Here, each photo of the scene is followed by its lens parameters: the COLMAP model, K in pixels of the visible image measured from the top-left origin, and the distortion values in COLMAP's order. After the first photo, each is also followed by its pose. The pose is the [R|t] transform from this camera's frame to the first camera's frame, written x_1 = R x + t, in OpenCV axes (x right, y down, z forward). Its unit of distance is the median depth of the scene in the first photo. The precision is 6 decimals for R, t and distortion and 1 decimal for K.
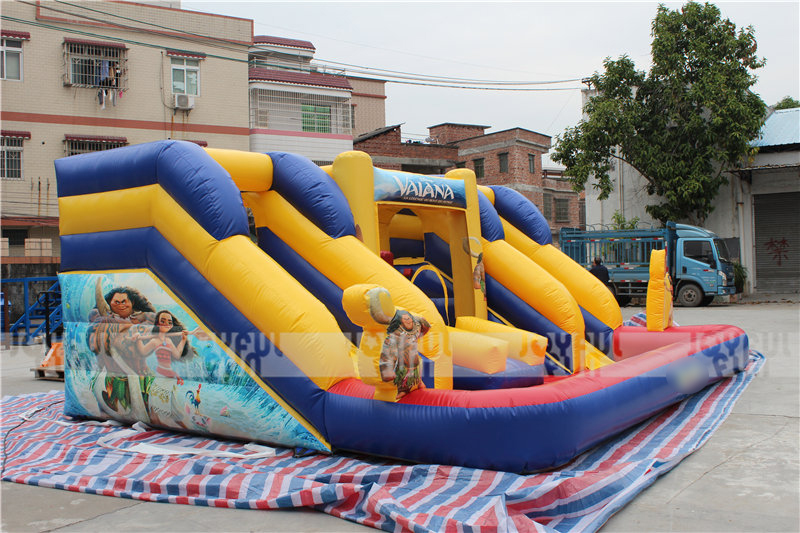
lens RADIAL K [[878.4, 0, 452.0], [0, 878.4, 266.5], [0, 0, 1]] dist [-0.098620, 0.058070]
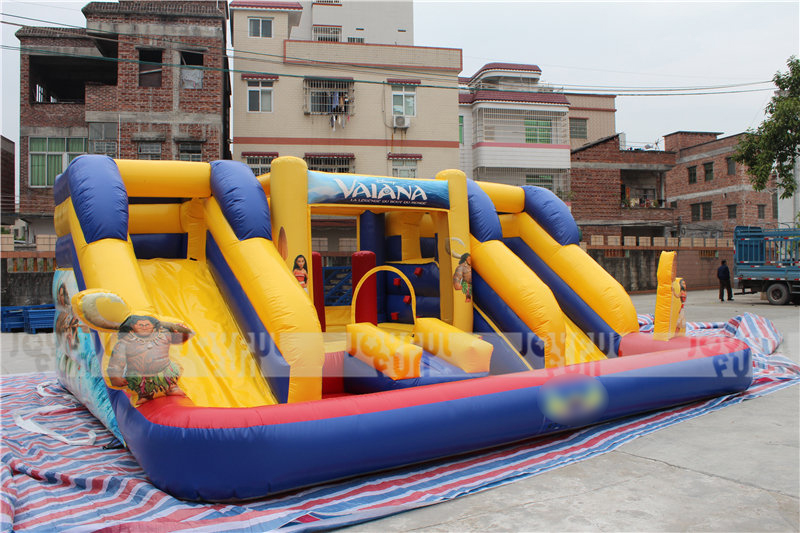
lens RADIAL K [[742.0, 0, 400.0], [0, 742.0, 266.5], [0, 0, 1]] dist [-0.168964, 0.183530]
pose [[0.917710, 0.015444, -0.396952, 0.125862], [-0.011266, 0.999854, 0.012856, -0.004612], [0.397092, -0.007326, 0.917749, 0.085802]]
